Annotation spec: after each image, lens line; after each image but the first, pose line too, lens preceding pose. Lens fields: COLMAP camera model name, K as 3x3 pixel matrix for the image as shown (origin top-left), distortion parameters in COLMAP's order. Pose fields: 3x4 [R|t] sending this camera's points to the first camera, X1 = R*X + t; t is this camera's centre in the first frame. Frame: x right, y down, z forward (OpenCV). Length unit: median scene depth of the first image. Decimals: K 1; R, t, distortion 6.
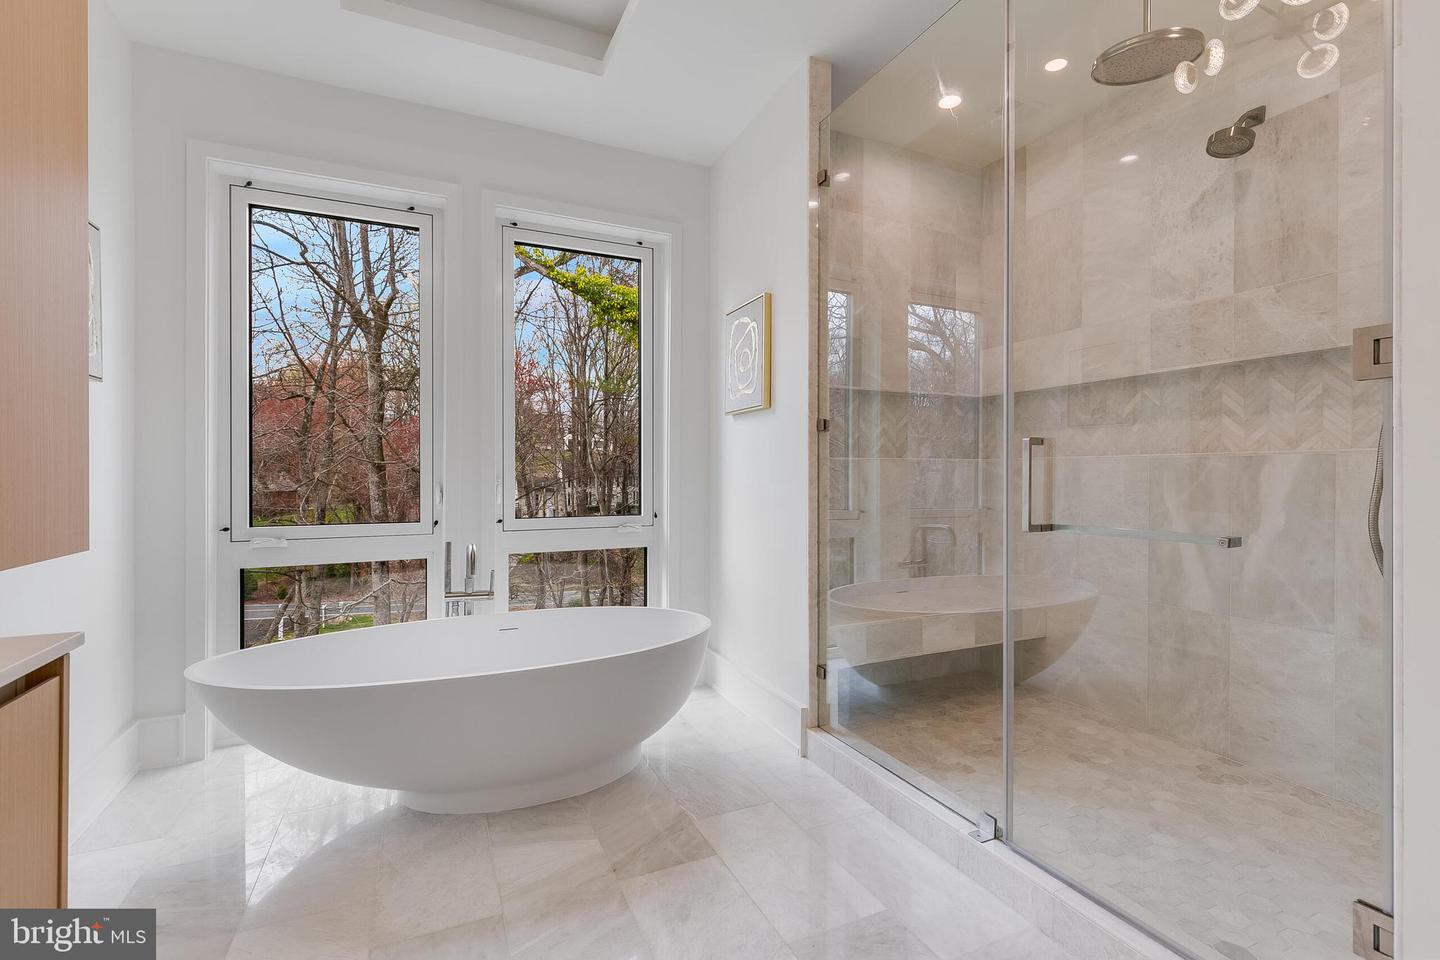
lens RADIAL K [[650.7, 0, 722.2], [0, 650.7, 474.0], [0, 0, 1]] dist [0.002094, -0.000865]
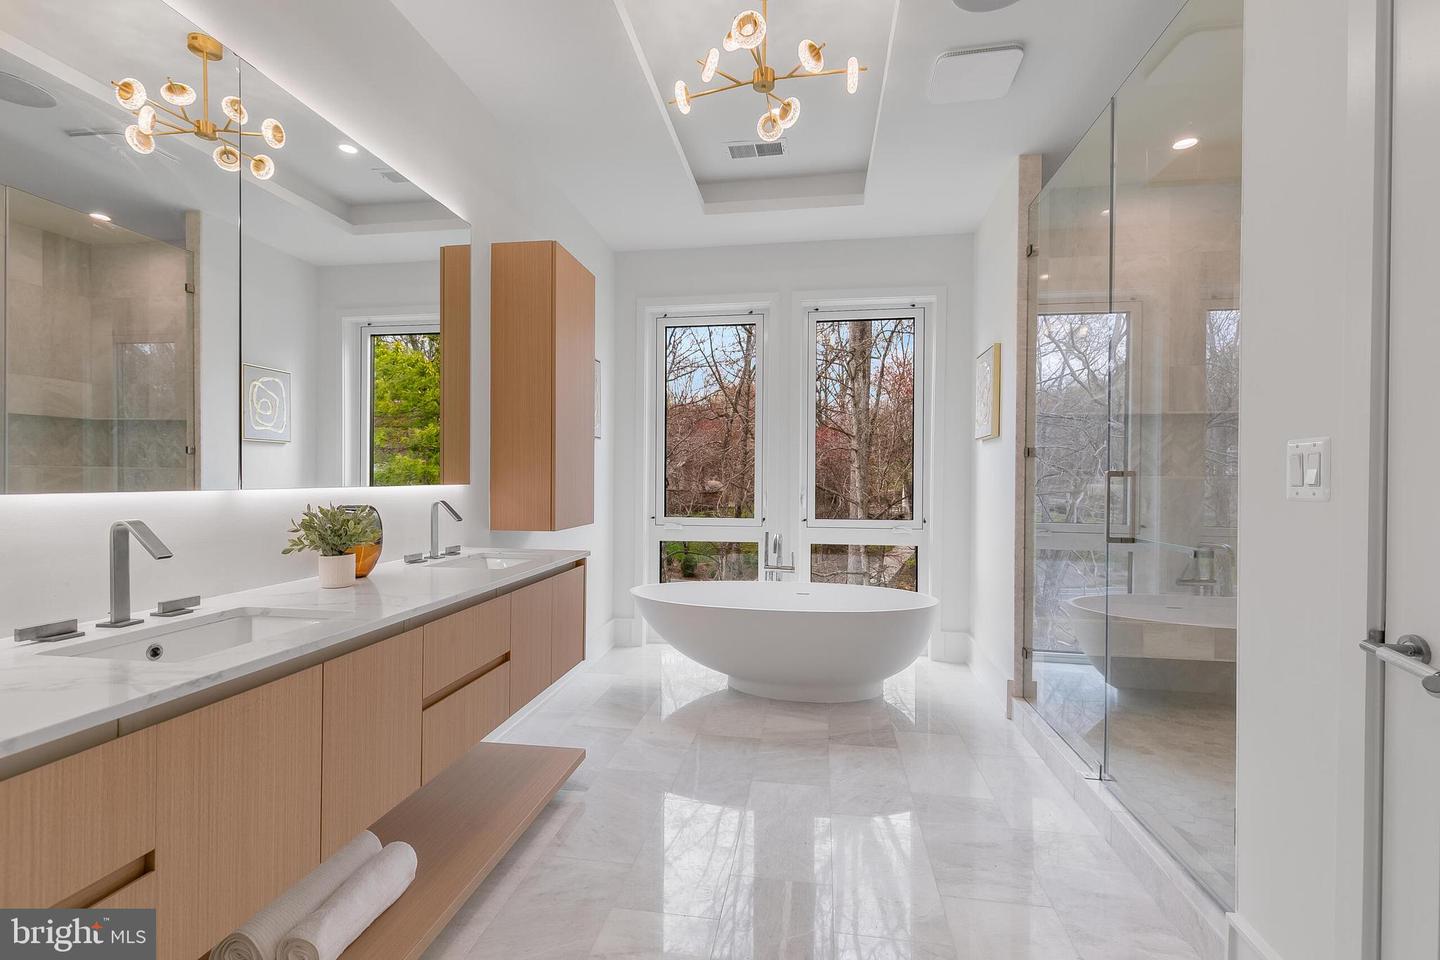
lens RADIAL K [[656.8, 0, 717.5], [0, 656.8, 479.1], [0, 0, 1]] dist [0.003231, 0.000067]
pose [[0.827463, 0.007547, -0.561470, 0.363179], [-0.006282, 0.999972, 0.004182, -0.026386], [0.561486, 0.000066, 0.827486, -0.353679]]
